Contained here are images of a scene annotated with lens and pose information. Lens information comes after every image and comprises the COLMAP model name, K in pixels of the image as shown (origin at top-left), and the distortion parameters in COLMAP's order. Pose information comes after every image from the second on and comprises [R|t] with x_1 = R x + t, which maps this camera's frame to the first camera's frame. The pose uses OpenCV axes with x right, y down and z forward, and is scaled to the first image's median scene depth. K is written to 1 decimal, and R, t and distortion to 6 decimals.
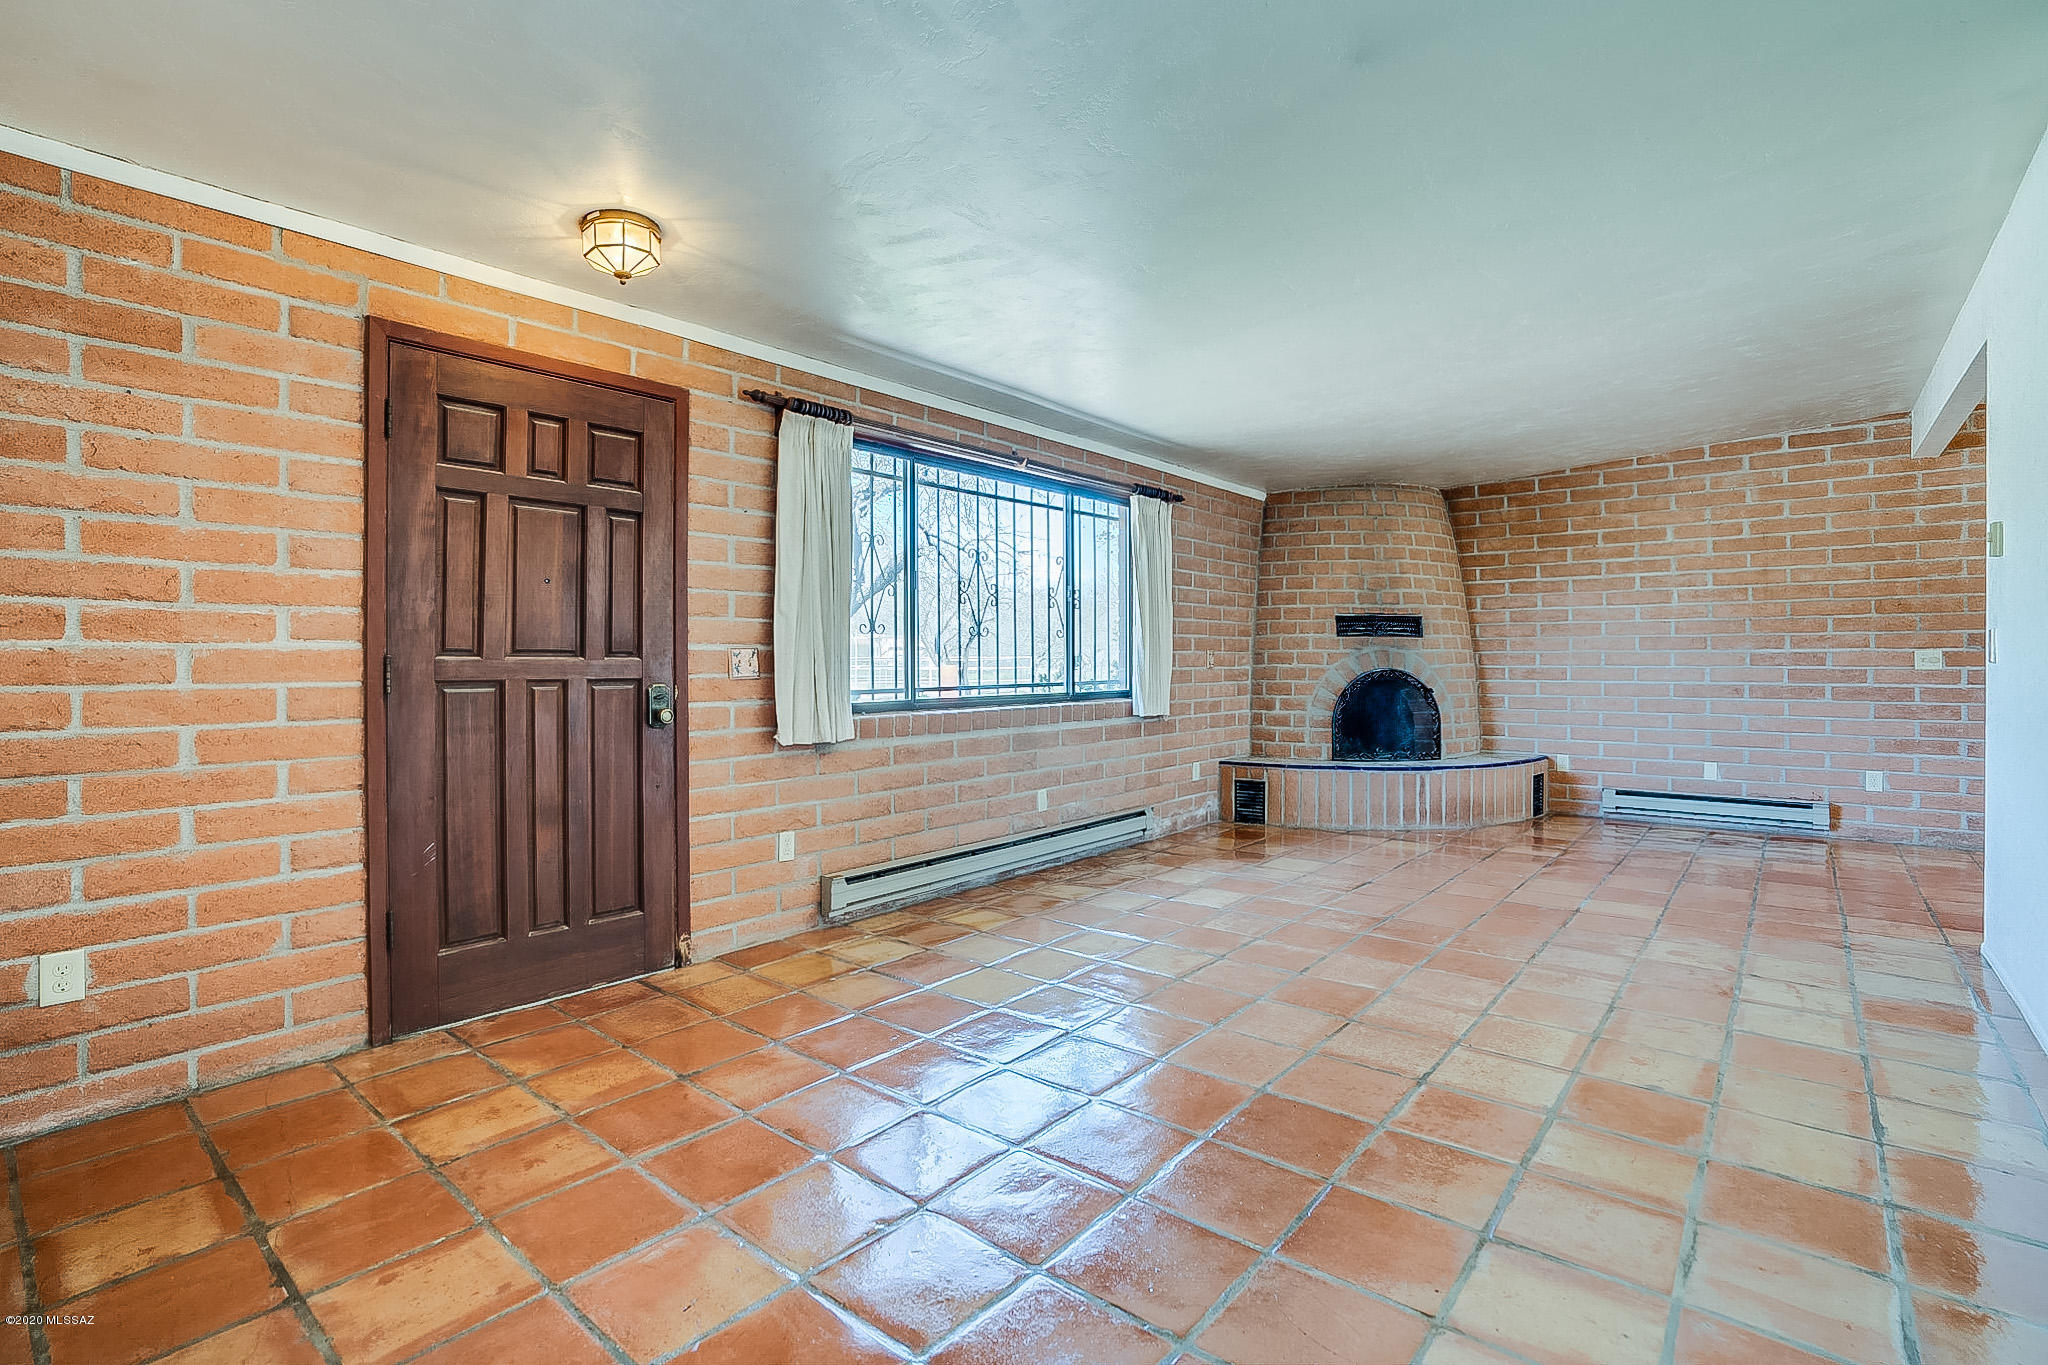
lens RADIAL K [[956.6, 0, 1023.1], [0, 956.6, 668.5], [0, 0, 1]] dist [-0.025859, 0.001610]
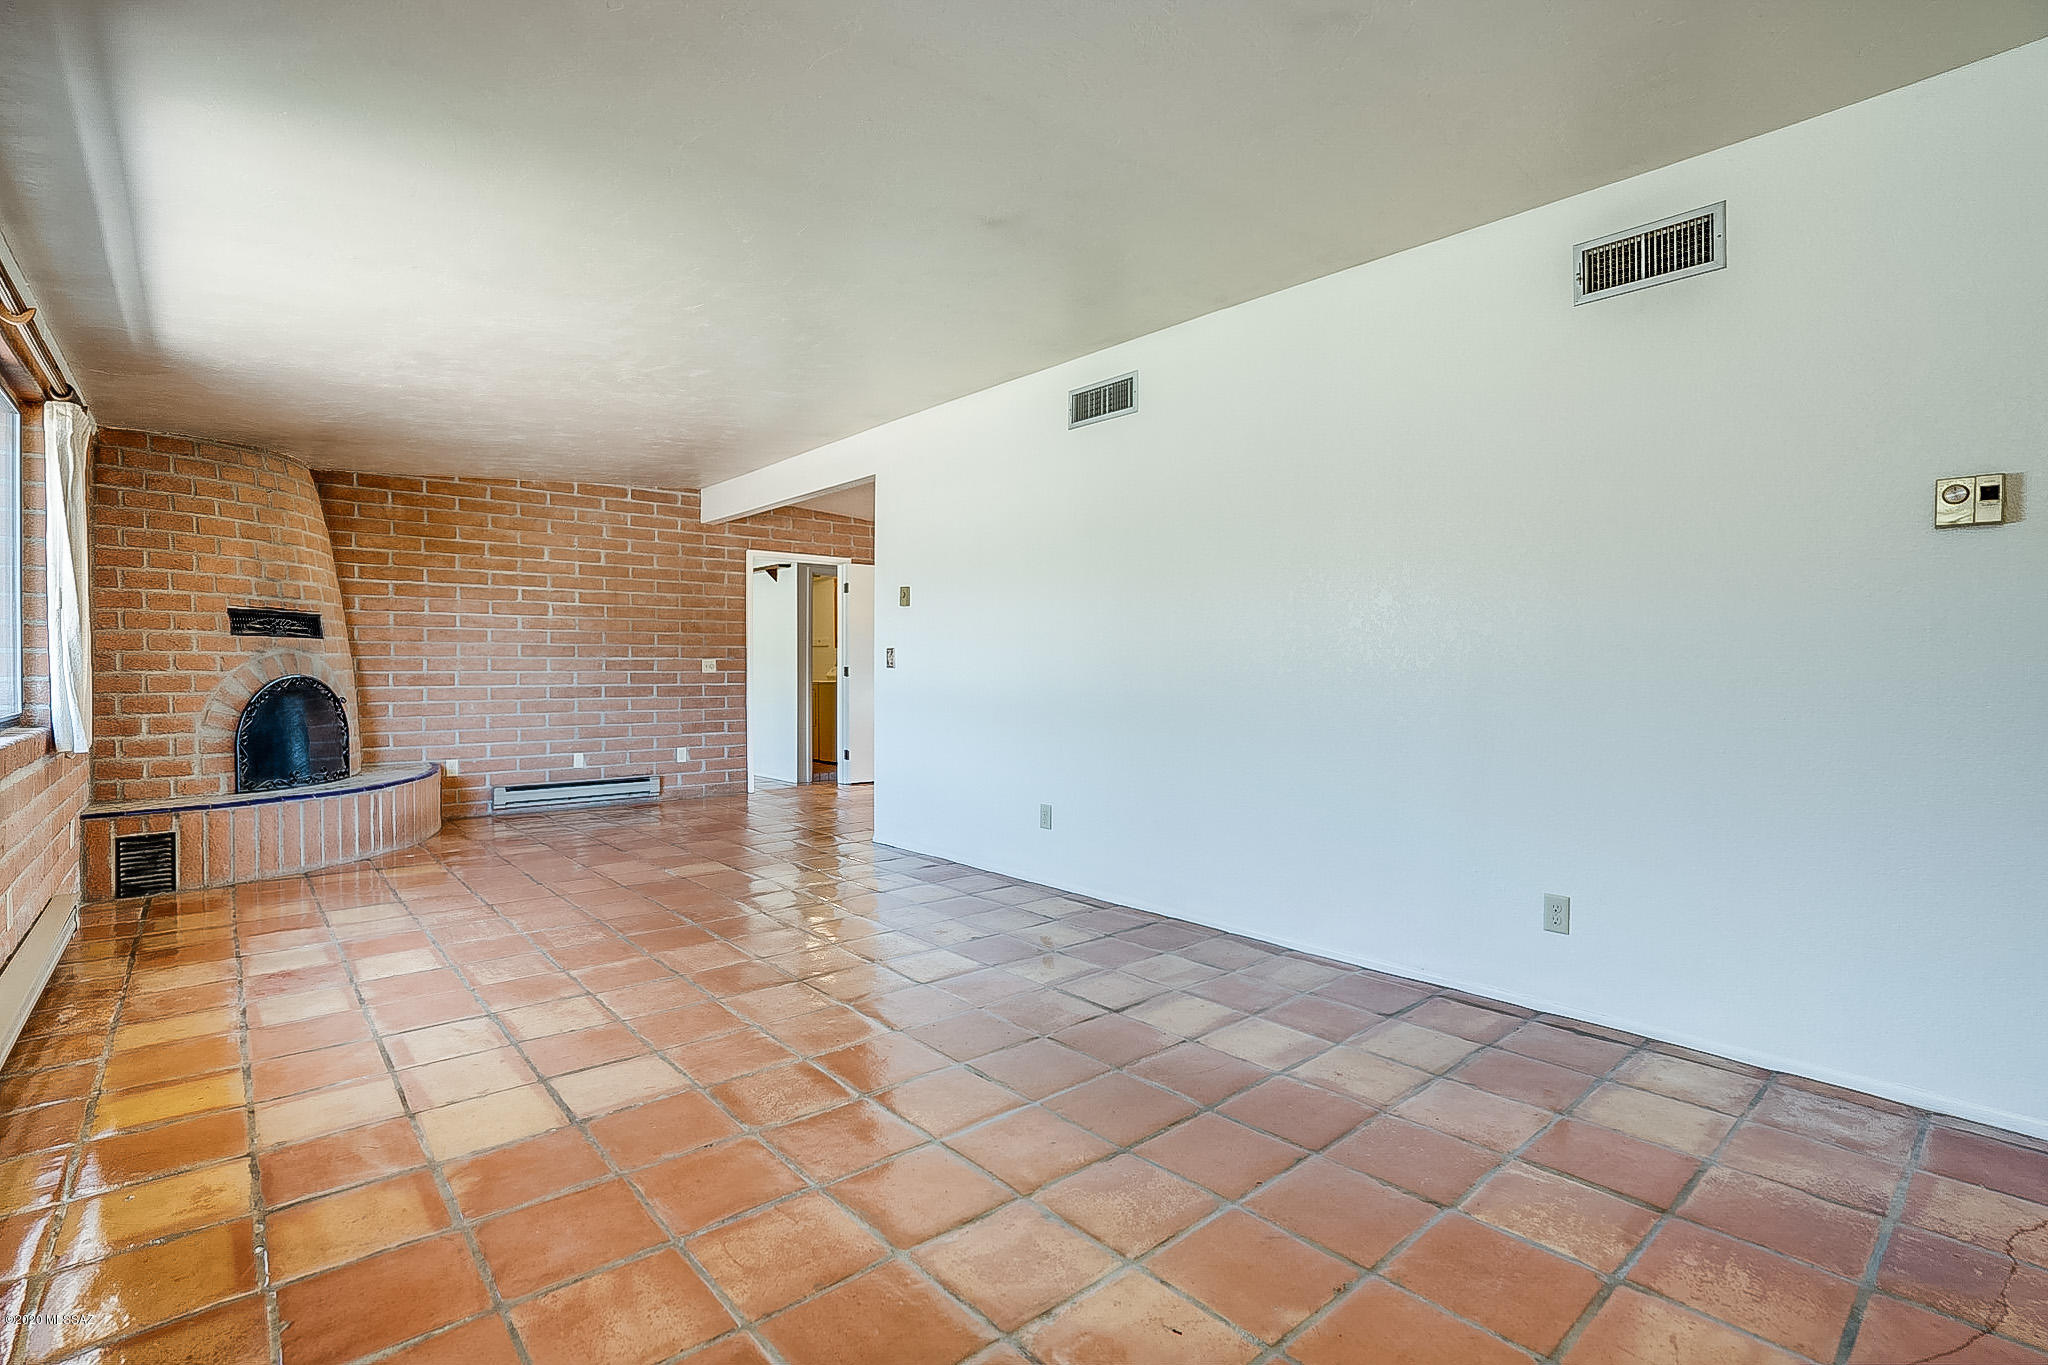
lens RADIAL K [[956.6, 0, 1023.1], [0, 956.6, 668.5], [0, 0, 1]] dist [-0.025859, 0.001610]
pose [[0.175517, -0.000923, 0.984476, -0.323629], [0.006615, 0.999978, -0.000242, -0.001658], [-0.984454, 0.006555, 0.175520, 0.232149]]
